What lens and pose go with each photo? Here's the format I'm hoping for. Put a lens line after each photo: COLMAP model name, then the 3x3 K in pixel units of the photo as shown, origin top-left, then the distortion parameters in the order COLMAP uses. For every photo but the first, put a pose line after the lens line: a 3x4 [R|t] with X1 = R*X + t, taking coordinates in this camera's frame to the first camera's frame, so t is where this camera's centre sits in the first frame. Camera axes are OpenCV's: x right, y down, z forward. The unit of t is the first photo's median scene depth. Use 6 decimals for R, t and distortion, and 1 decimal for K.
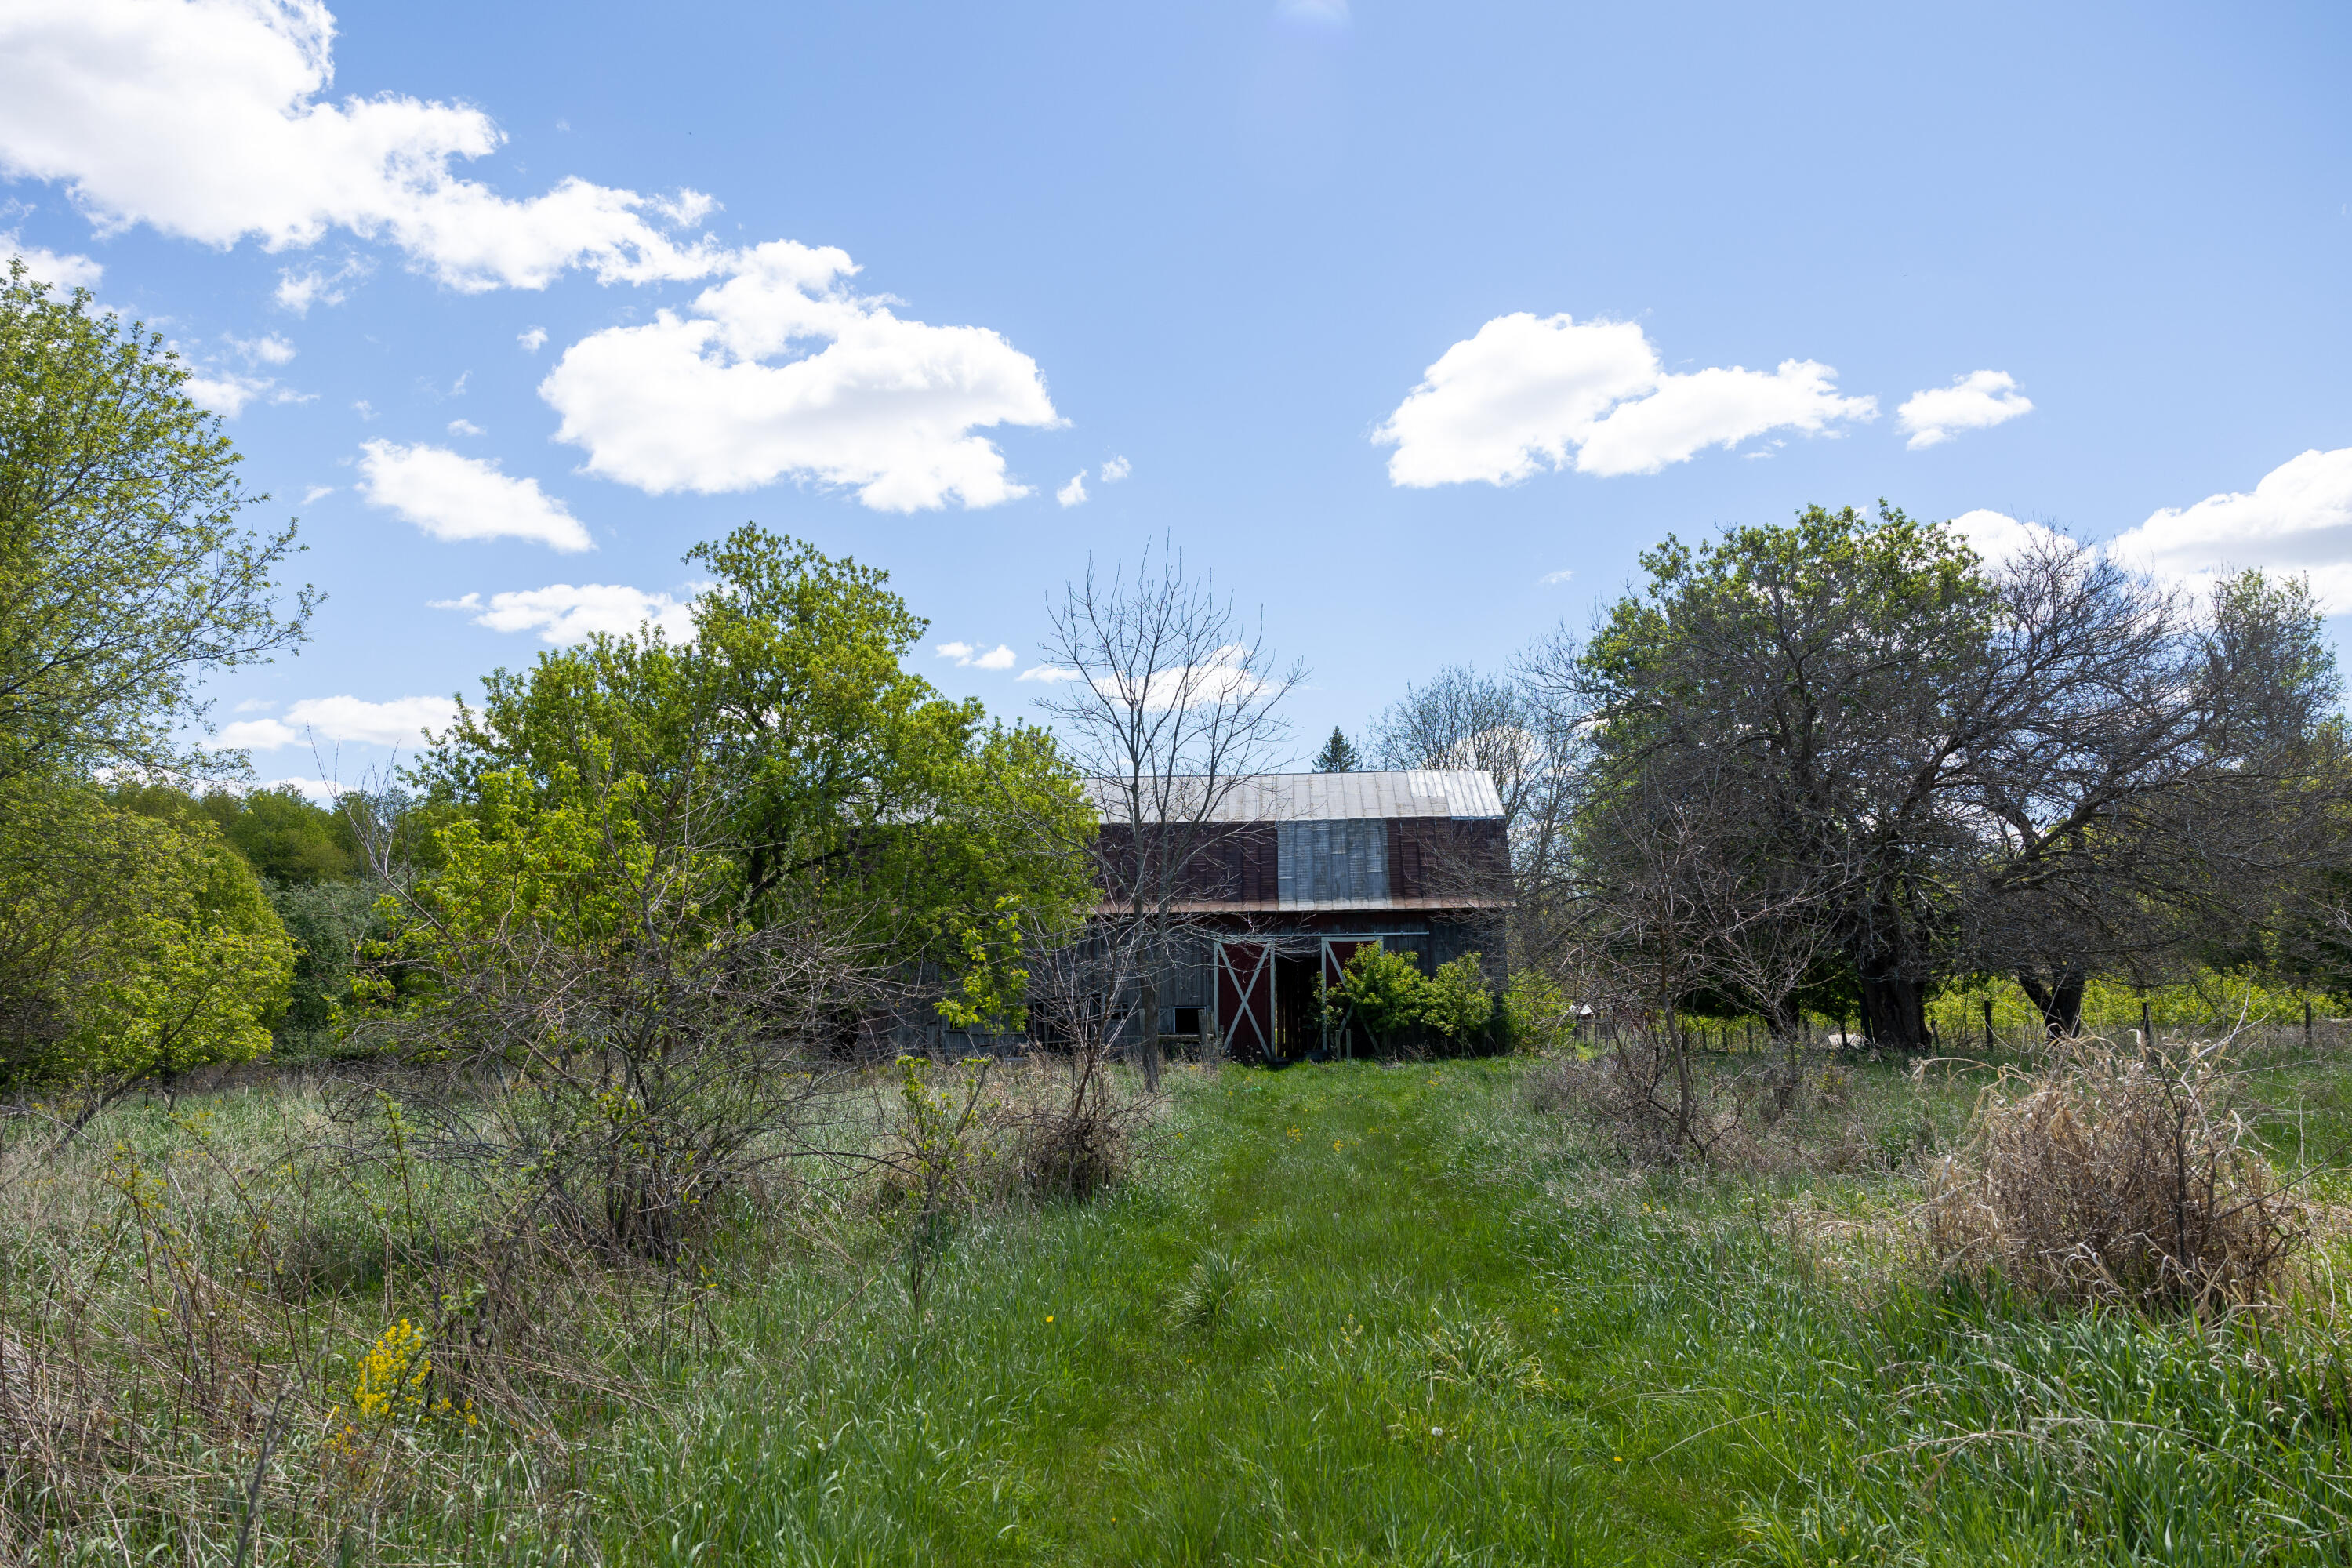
lens RADIAL K [[1589.0, 0, 1181.1], [0, 1589.0, 798.6], [0, 0, 1]] dist [-0.001294, 0.002366]
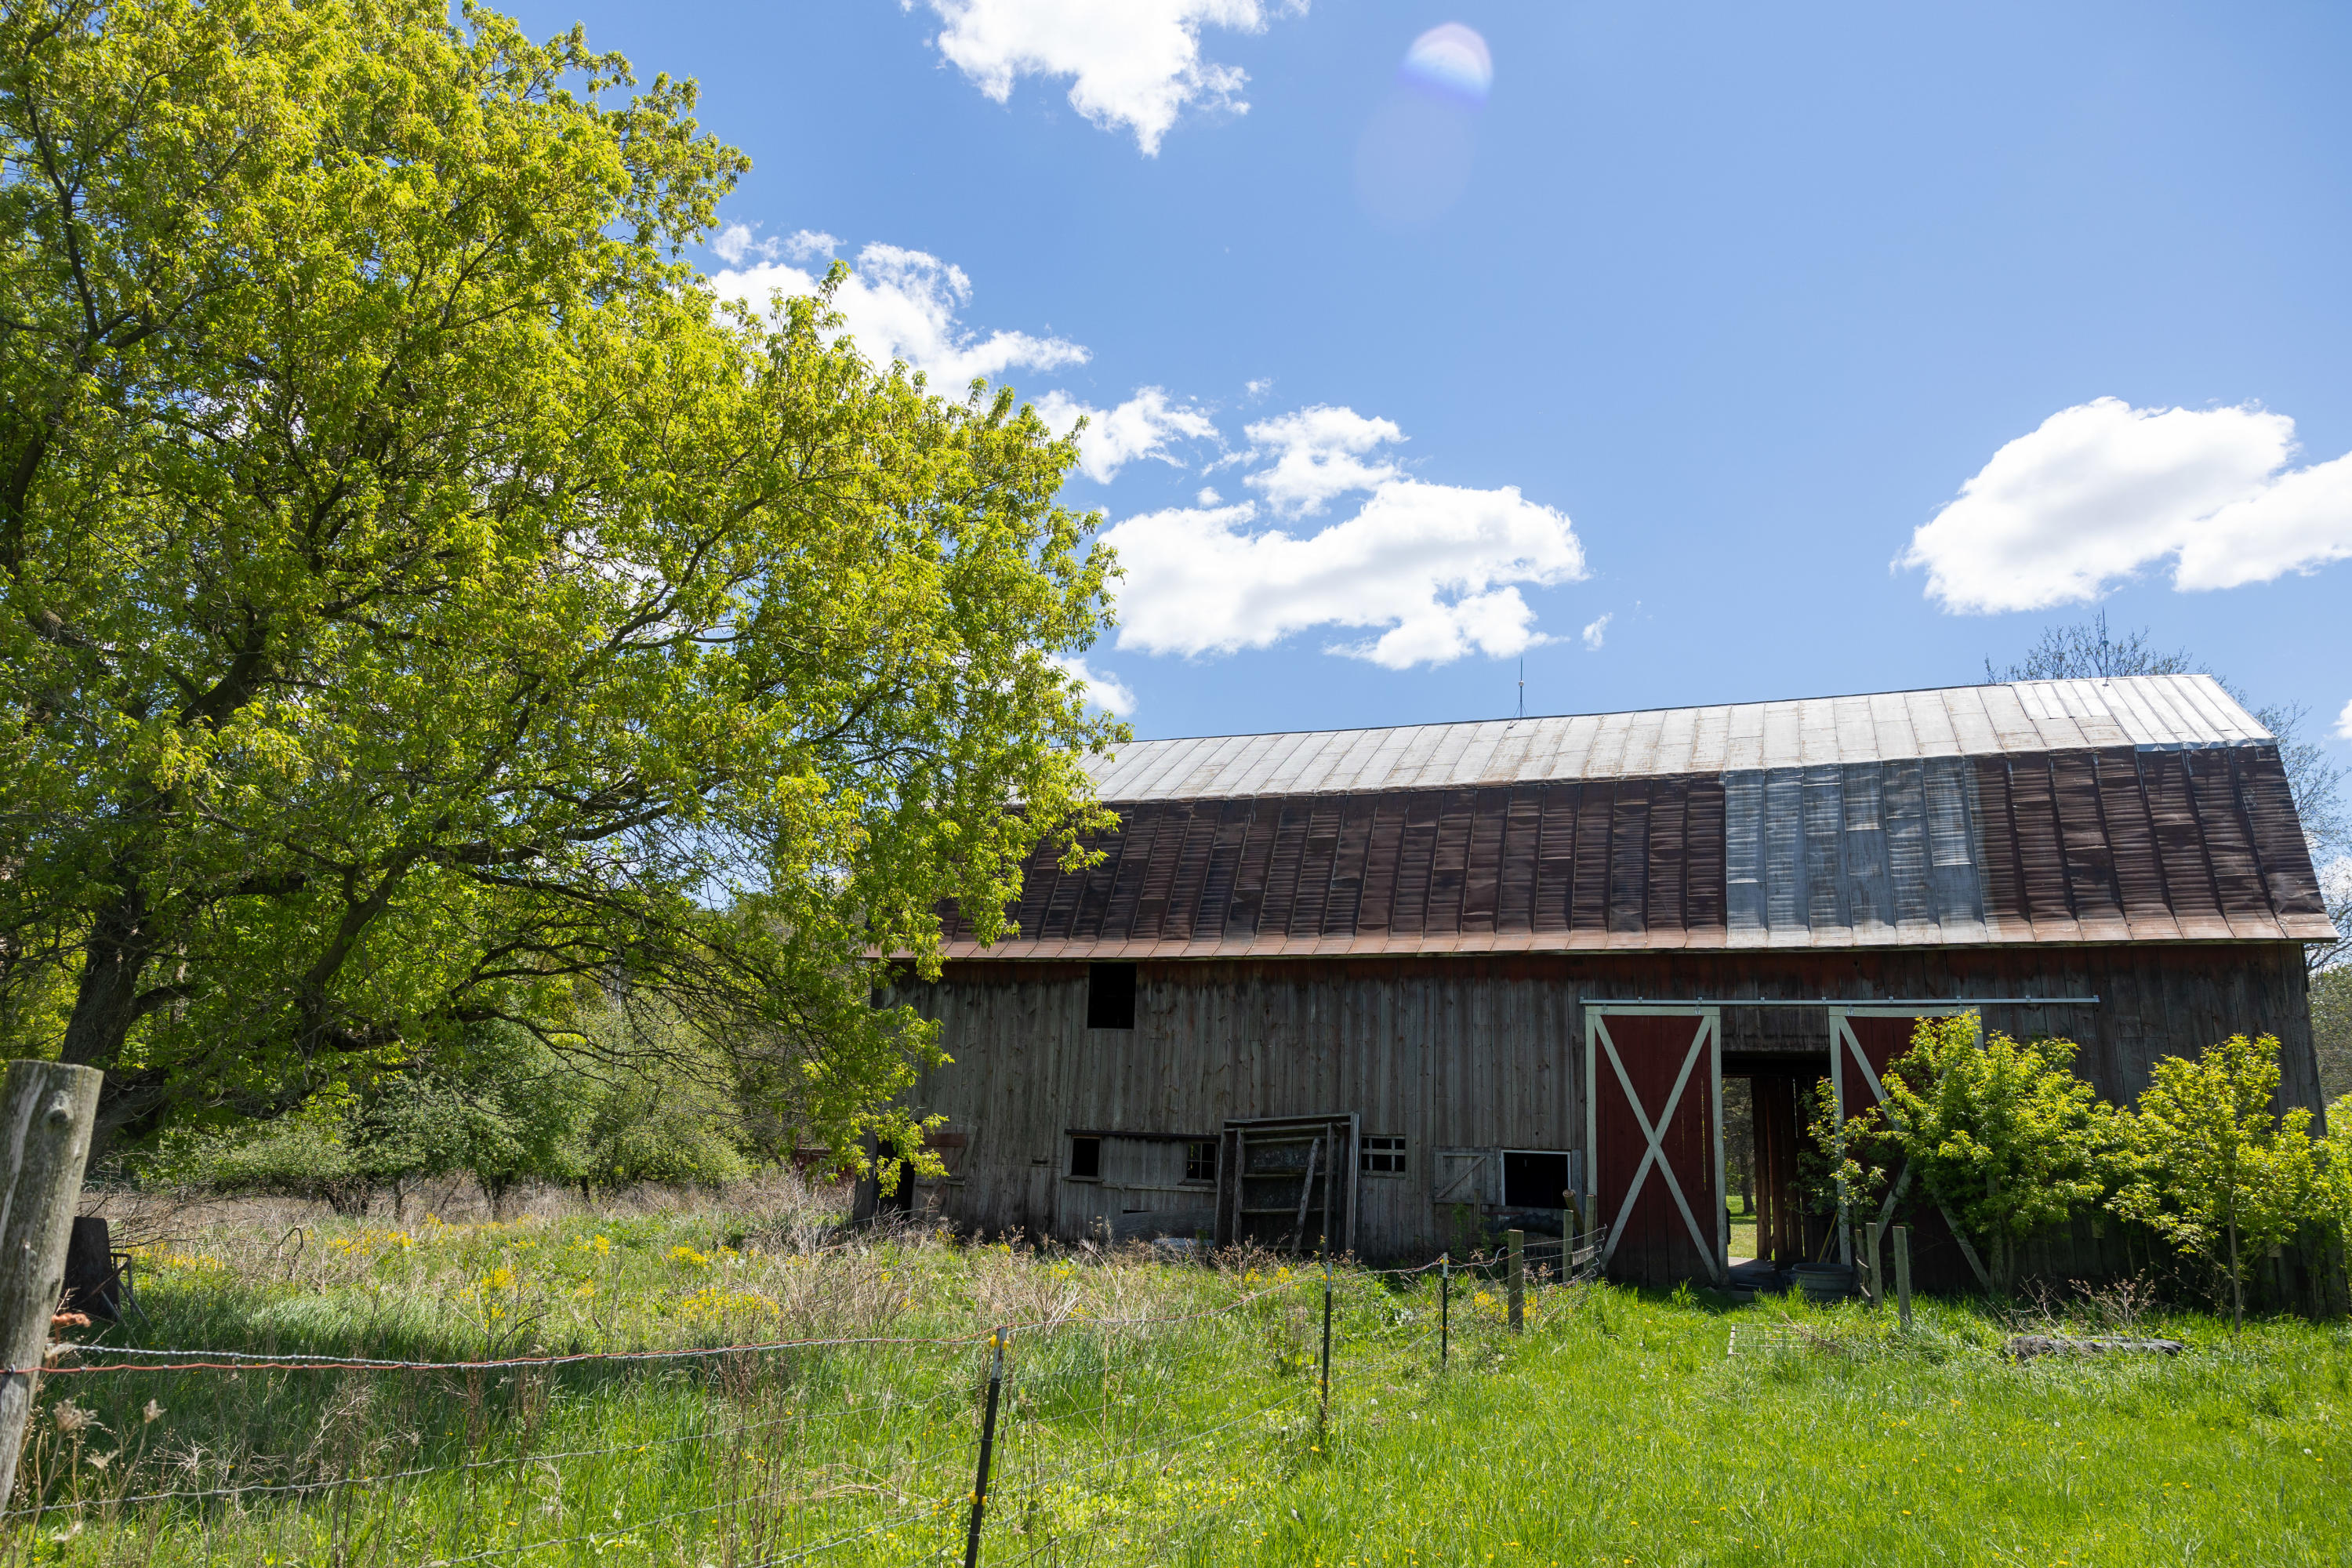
lens RADIAL K [[1589.0, 0, 1175.1], [0, 1589.0, 764.3], [0, 0, 1]] dist [-0.001294, 0.002366]
pose [[0.950177, -0.026953, -0.310545, 0.054126], [-0.011005, 0.992733, -0.119835, 0.075131], [0.311518, 0.117282, 0.942975, 0.511724]]
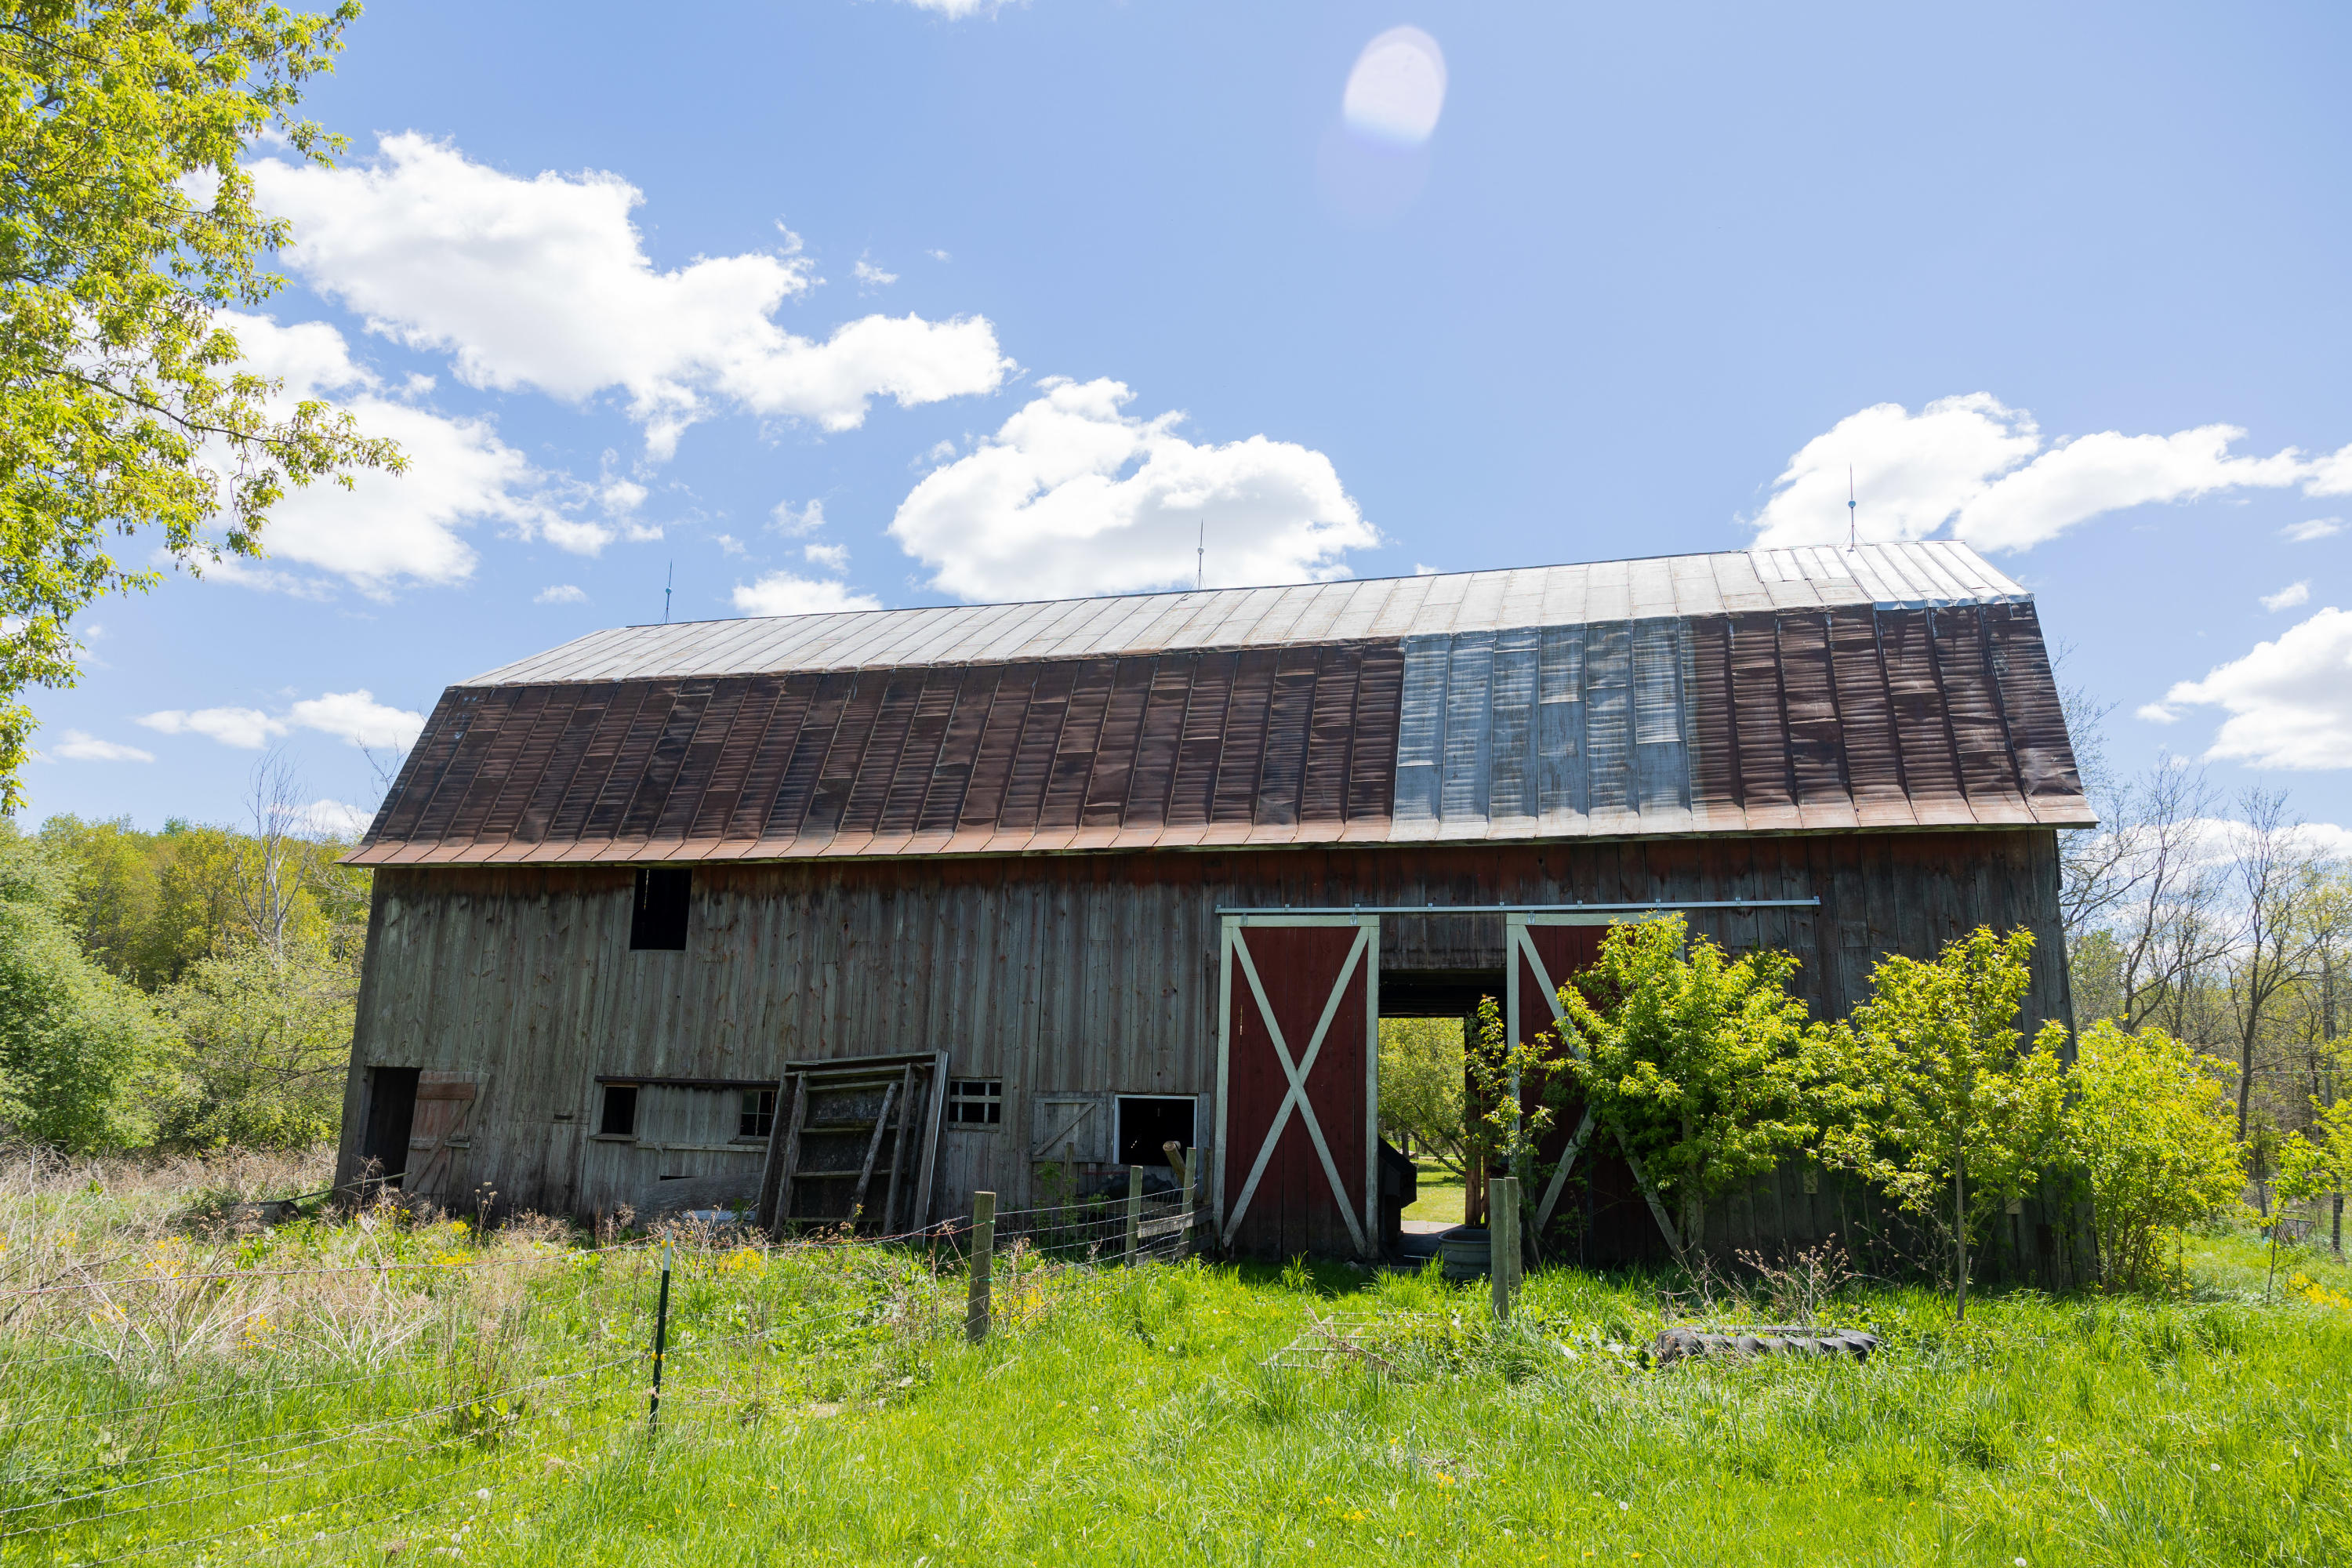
lens RADIAL K [[1589.0, 0, 1179.7], [0, 1589.0, 786.0], [0, 0, 1]] dist [-0.001294, 0.002366]
pose [[0.981607, -0.000640, -0.190910, 0.084484], [-0.016499, 0.995969, -0.088170, 0.091536], [0.190197, 0.089698, 0.977640, 0.629994]]
